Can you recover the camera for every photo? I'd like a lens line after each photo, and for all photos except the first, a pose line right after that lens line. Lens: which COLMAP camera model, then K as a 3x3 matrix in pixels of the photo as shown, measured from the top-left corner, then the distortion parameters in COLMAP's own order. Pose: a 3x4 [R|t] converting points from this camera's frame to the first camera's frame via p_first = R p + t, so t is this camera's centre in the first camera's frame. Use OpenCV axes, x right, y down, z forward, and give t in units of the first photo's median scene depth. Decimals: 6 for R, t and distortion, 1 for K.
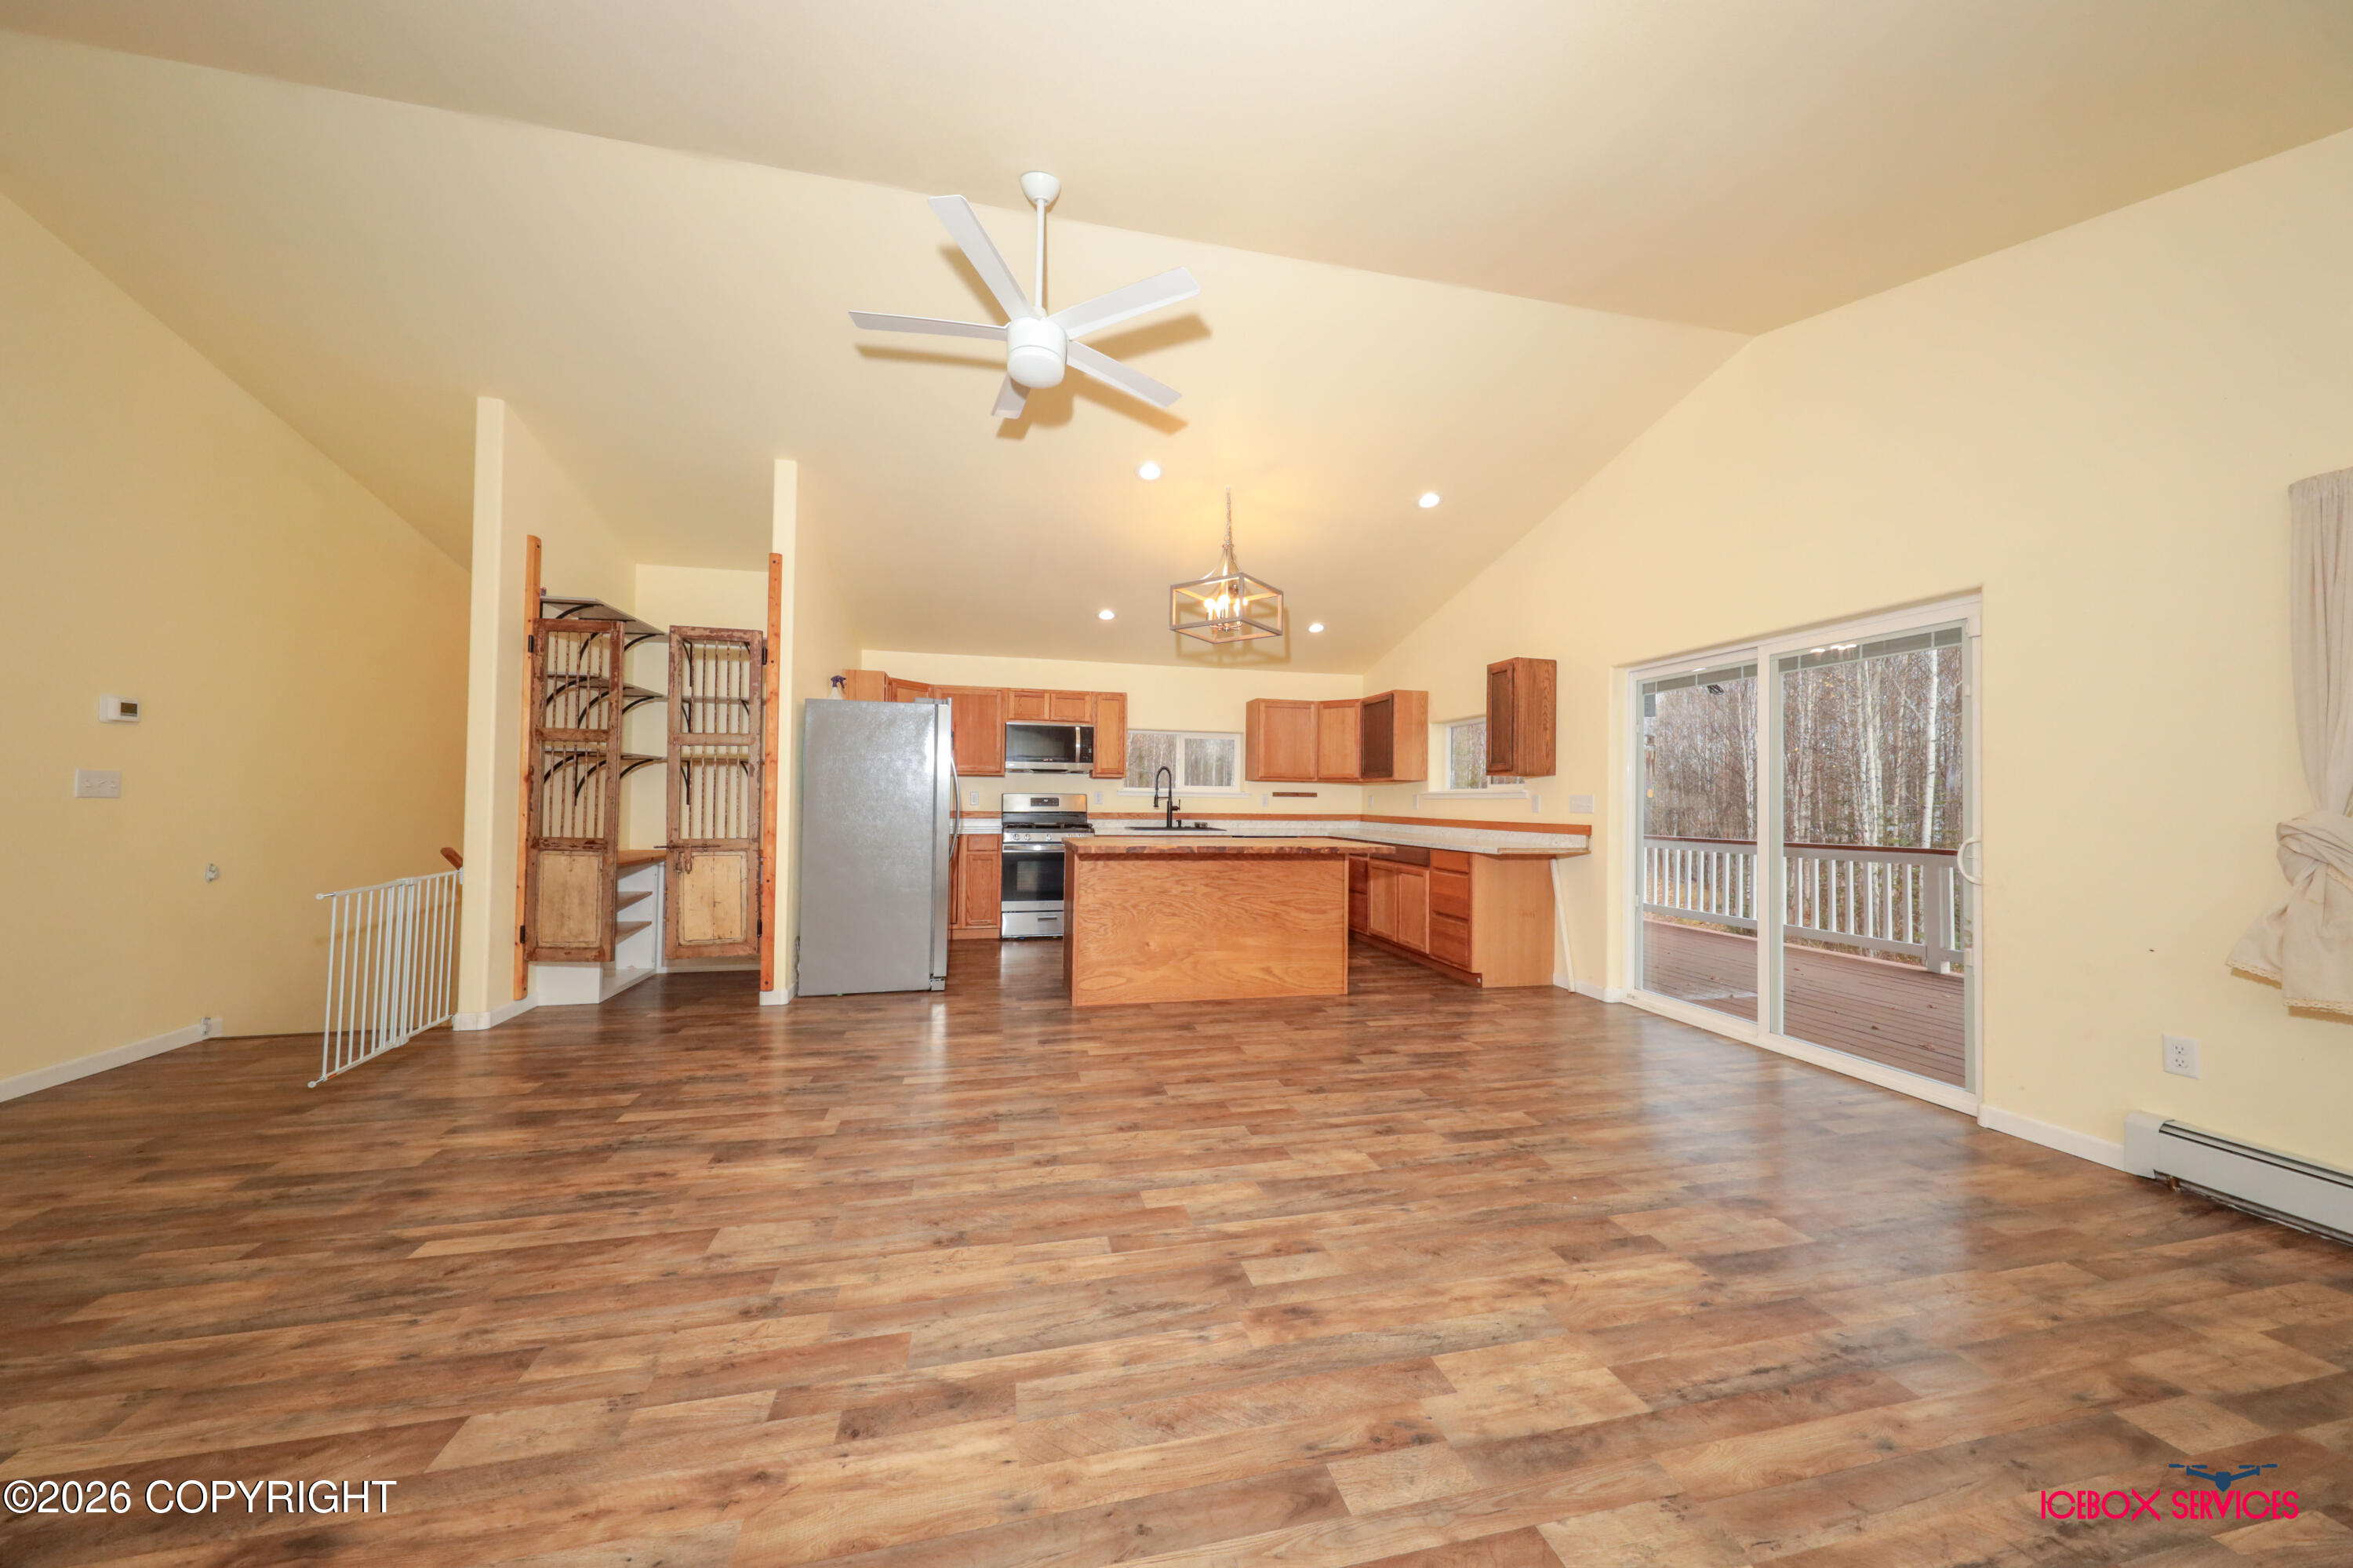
lens RADIAL K [[782.1, 0, 1166.5], [0, 782.1, 791.4], [0, 0, 1]] dist [0.002514, -0.000023]
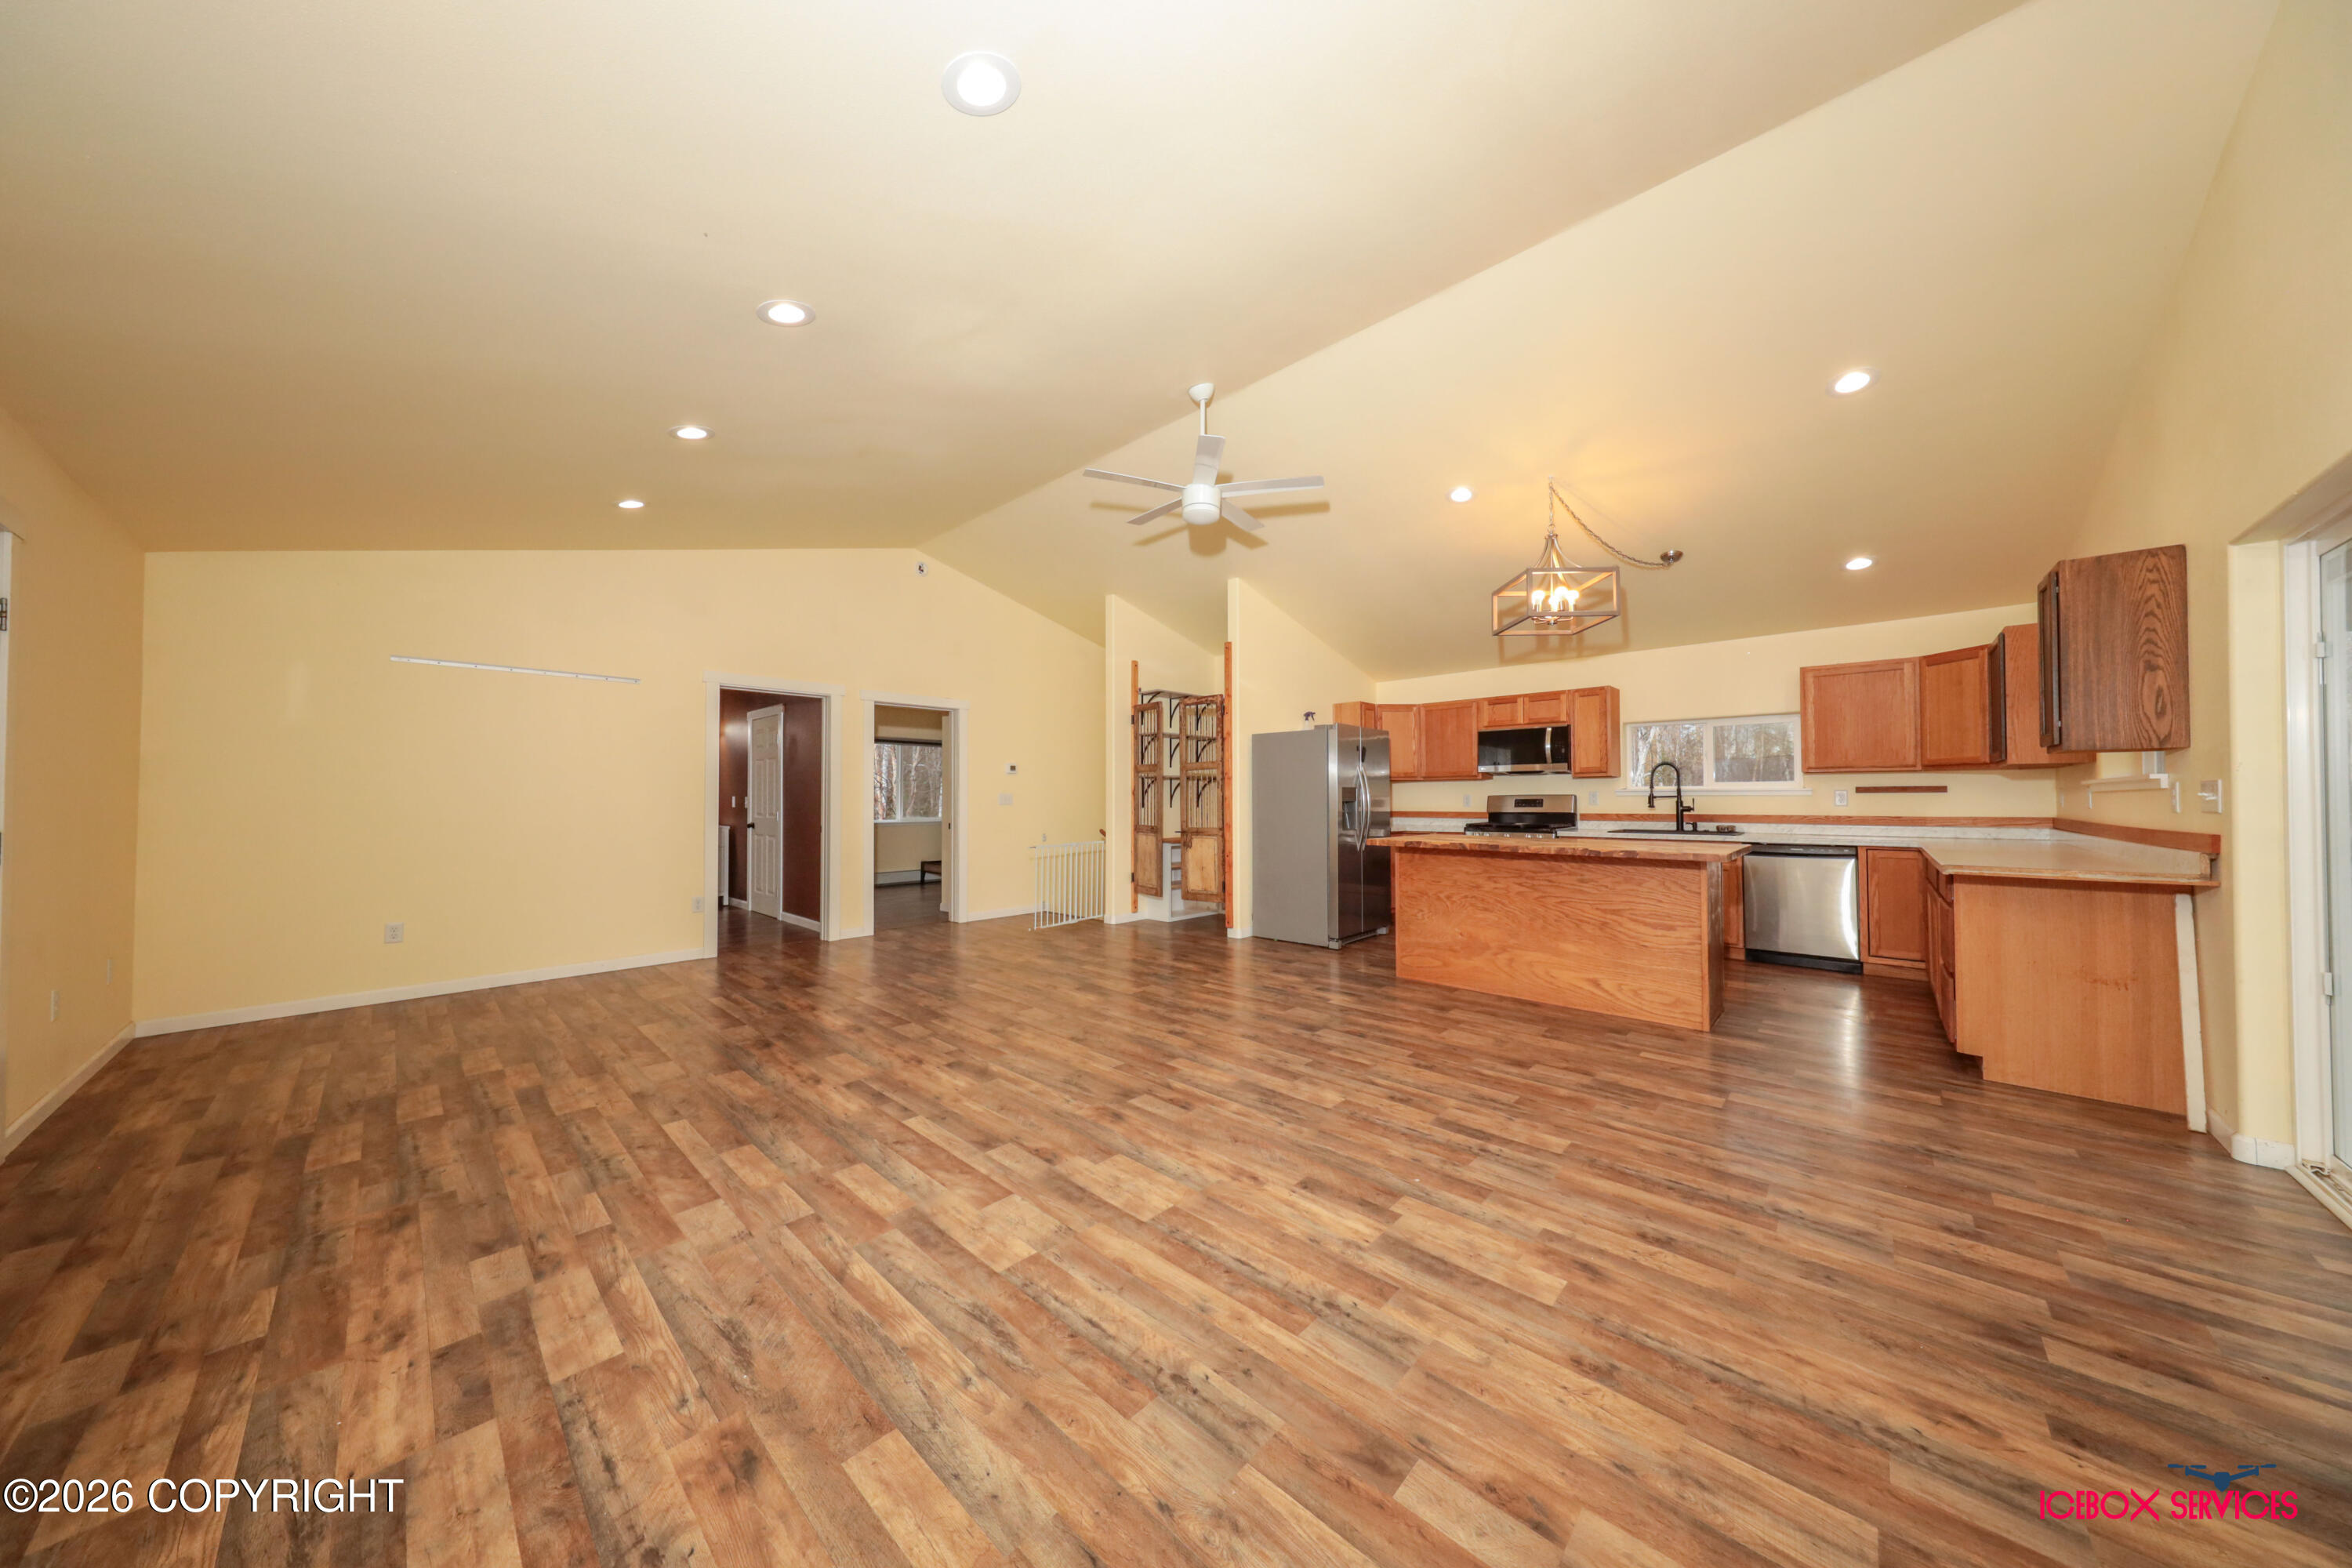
lens RADIAL K [[739.0, 0, 1166.9], [0, 739.0, 789.5], [0, 0, 1]] dist [0.002334, 0.000009]
pose [[0.554719, -0.024755, -0.831669, 0.665231], [0.017171, 0.999685, -0.018303, 0.009030], [0.831860, -0.004127, 0.554970, 0.105524]]
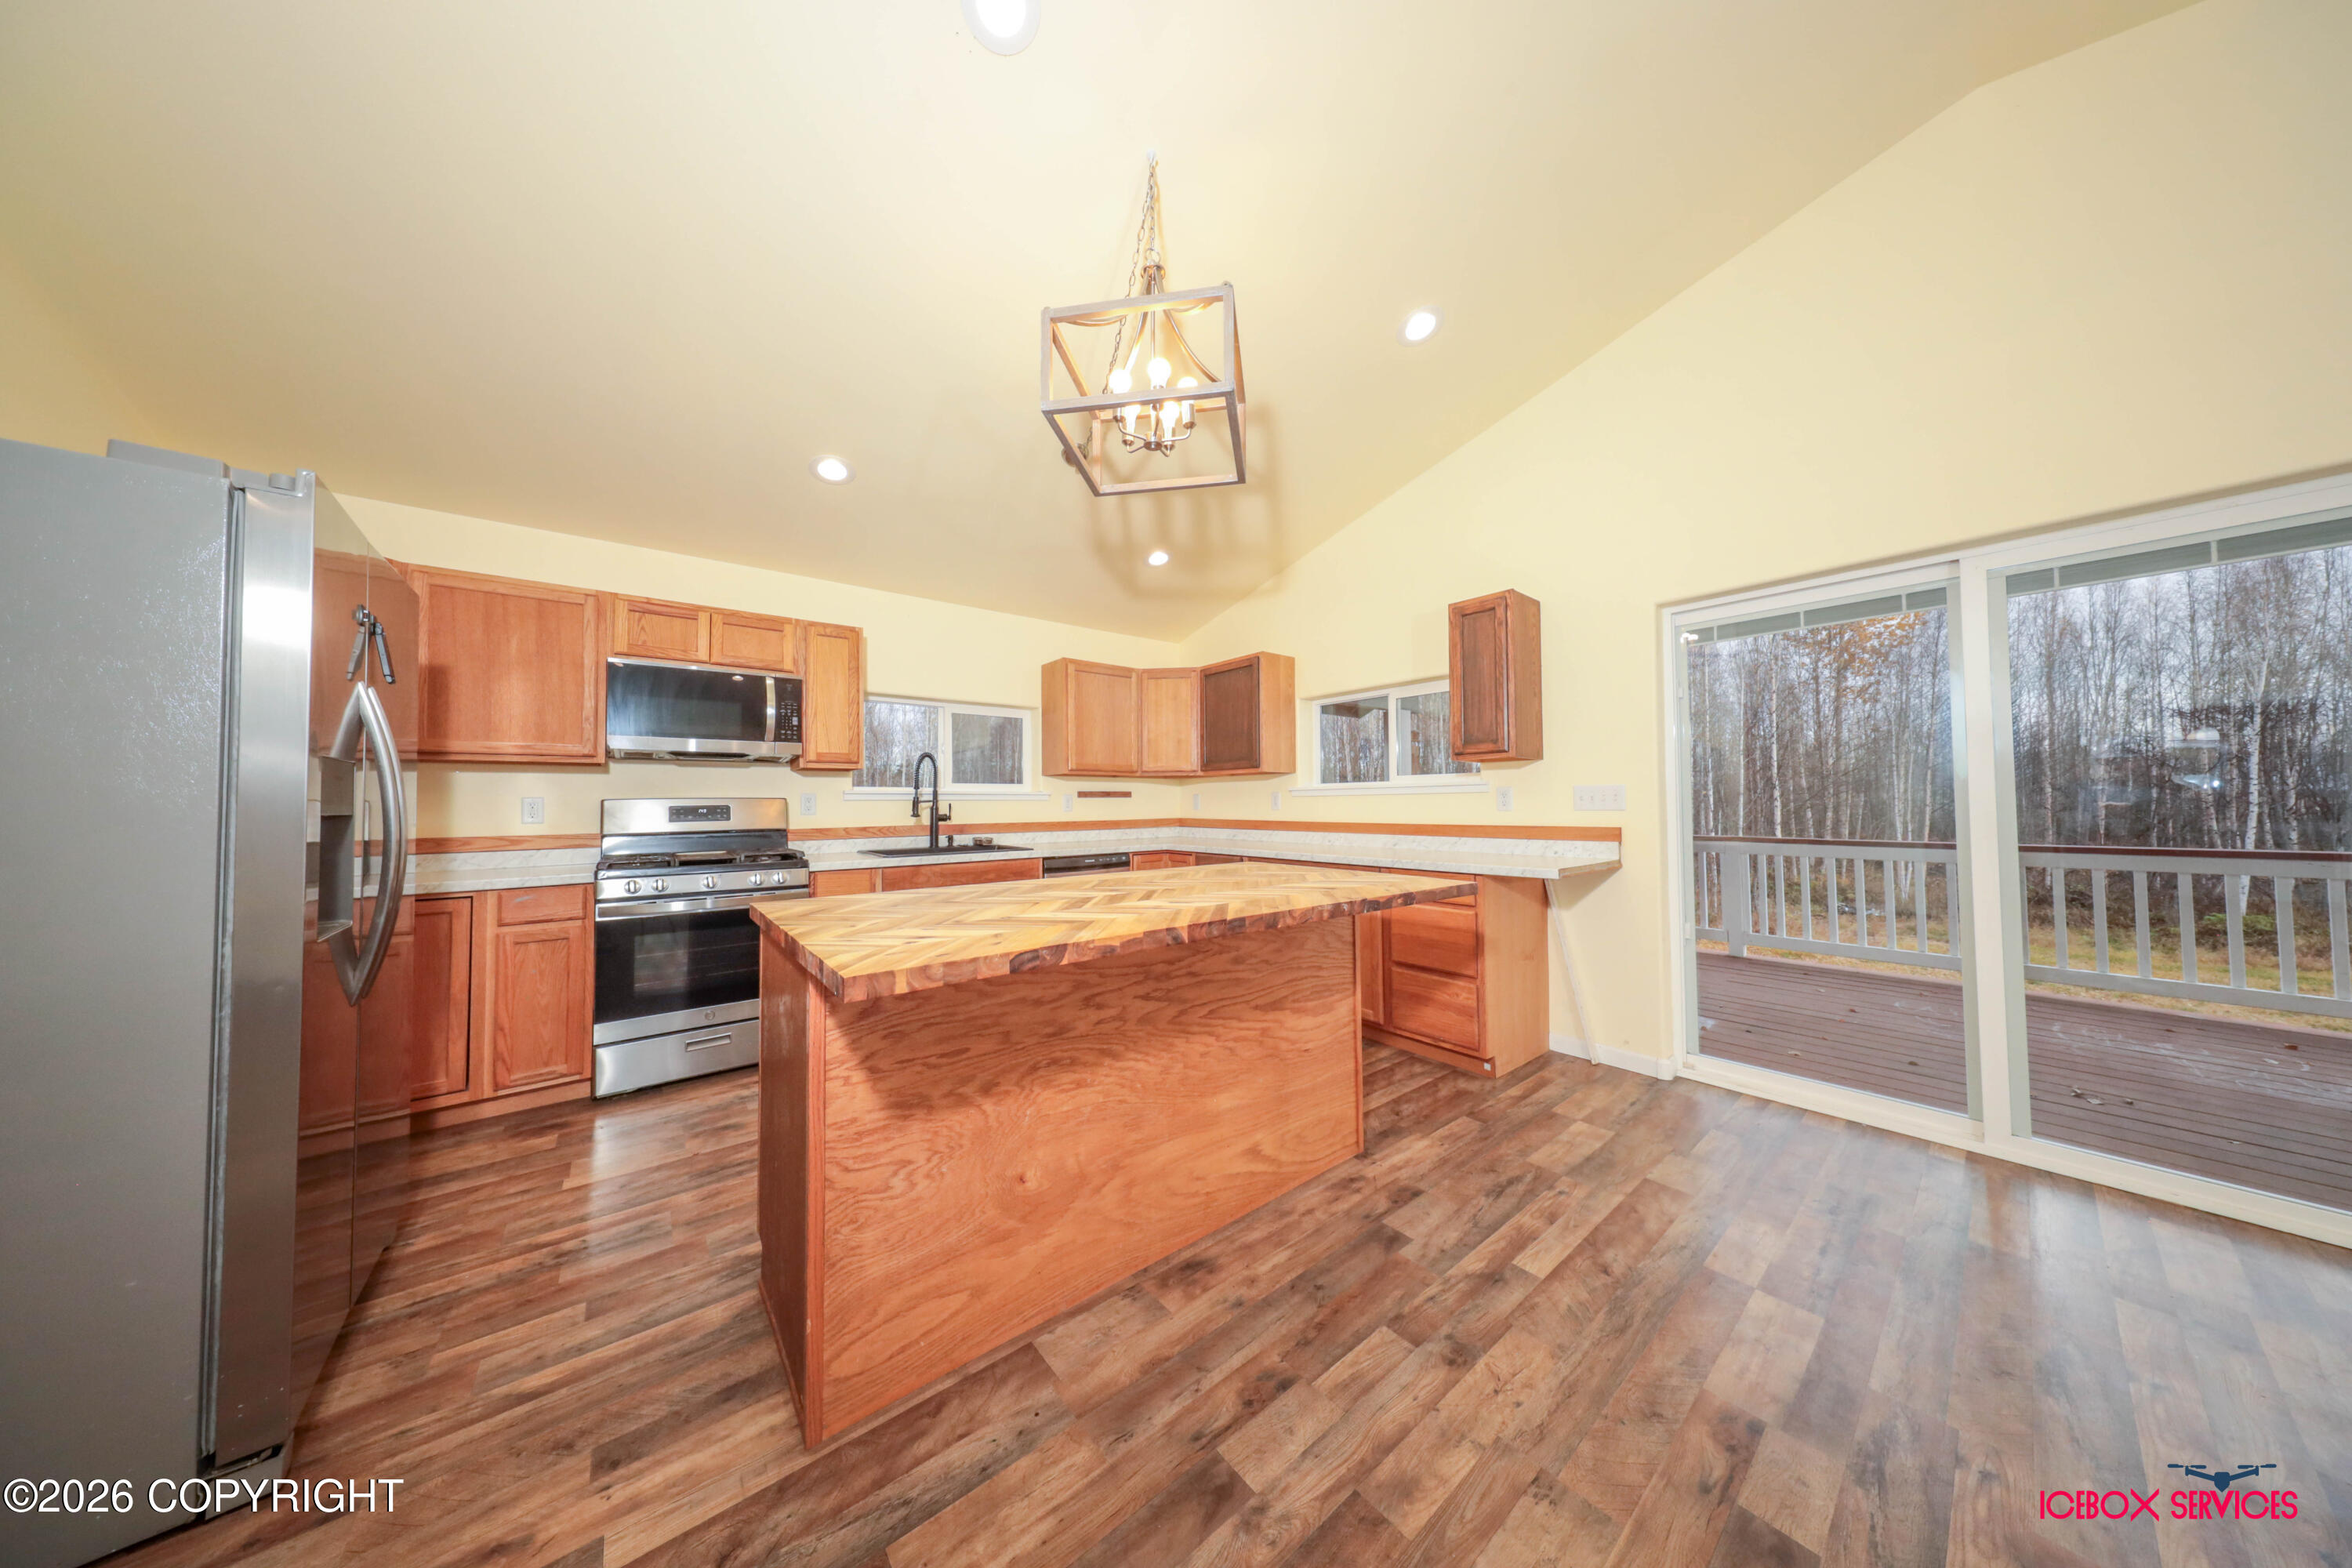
lens RADIAL K [[682.9, 0, 1167.9], [0, 682.9, 786.3], [0, 0, 1]] dist [0.001661, 0.000244]
pose [[0.901739, -0.009820, 0.432168, -0.113735], [0.015602, 0.999830, -0.009837, 0.006711], [-0.431998, 0.015614, 0.901739, 0.727478]]
